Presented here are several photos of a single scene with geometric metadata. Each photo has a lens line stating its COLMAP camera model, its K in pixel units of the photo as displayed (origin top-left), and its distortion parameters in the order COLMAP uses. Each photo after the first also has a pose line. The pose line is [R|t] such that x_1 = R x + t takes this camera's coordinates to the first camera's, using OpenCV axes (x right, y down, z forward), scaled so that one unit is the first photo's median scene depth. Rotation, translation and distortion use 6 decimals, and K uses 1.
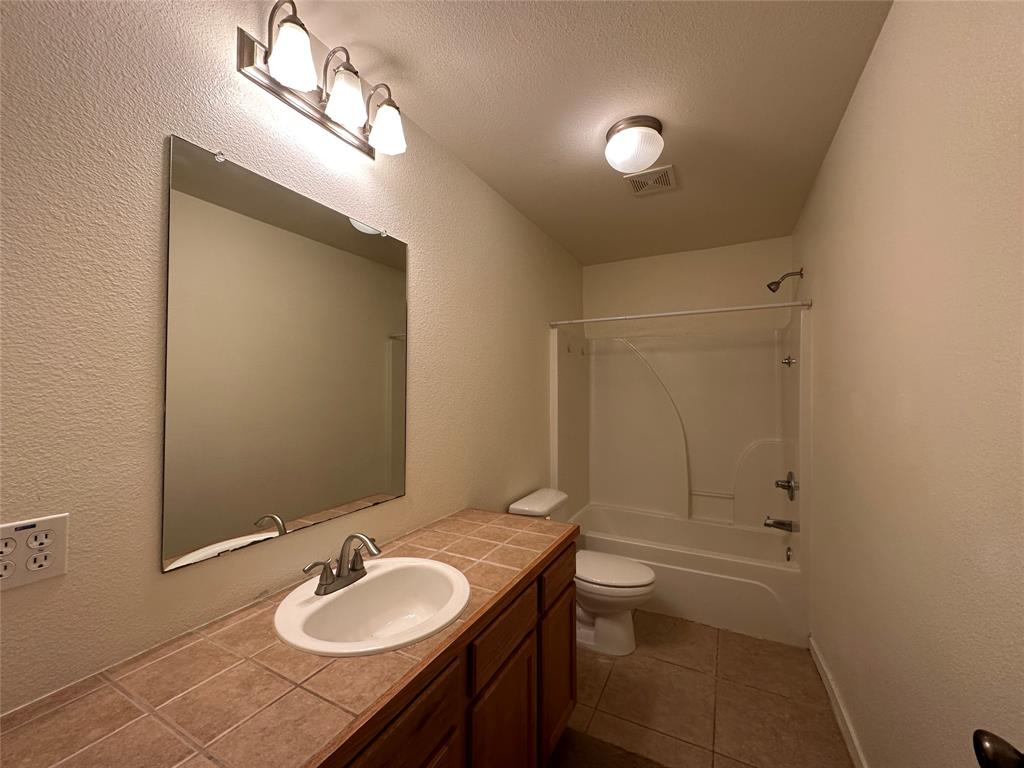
lens RADIAL K [[410.3, 0, 508.2], [0, 410.3, 363.7], [0, 0, 1]] dist [0.010321, -0.000005]
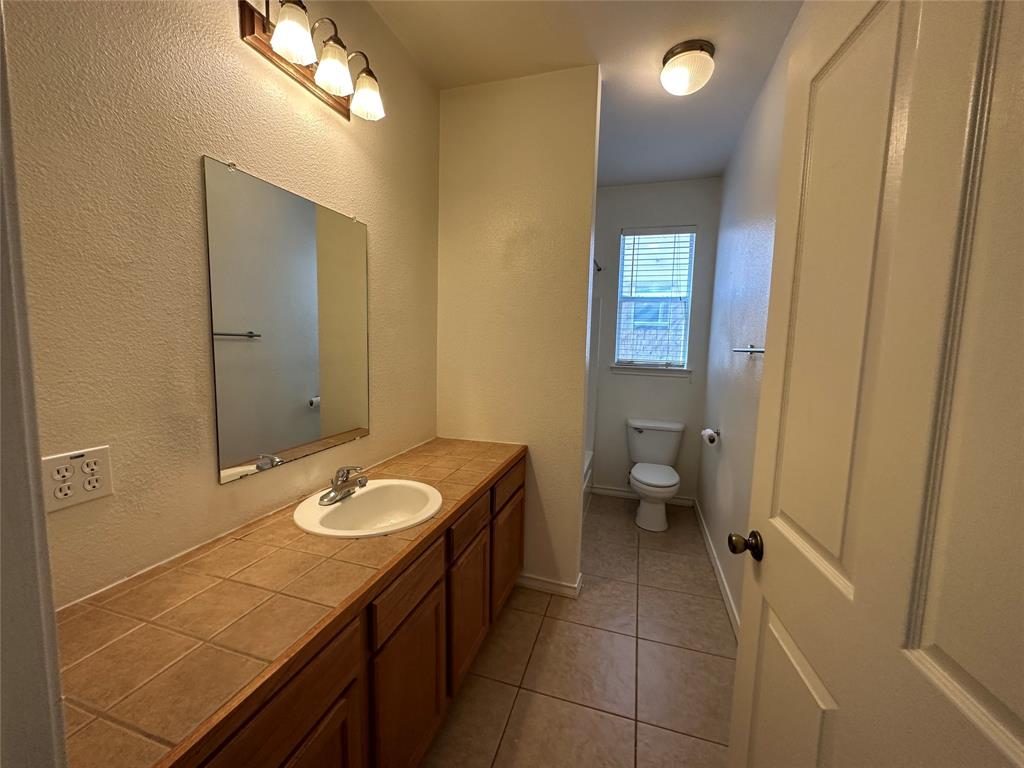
lens RADIAL K [[410.5, 0, 512.0], [0, 410.5, 384.0], [0, 0, 1]] dist [0.000316, 0.000047]
pose [[0.981031, 0.010624, 0.193561, -0.138134], [-0.040752, 0.987486, 0.152348, -0.015078], [-0.189521, -0.157346, 0.969187, -0.264512]]
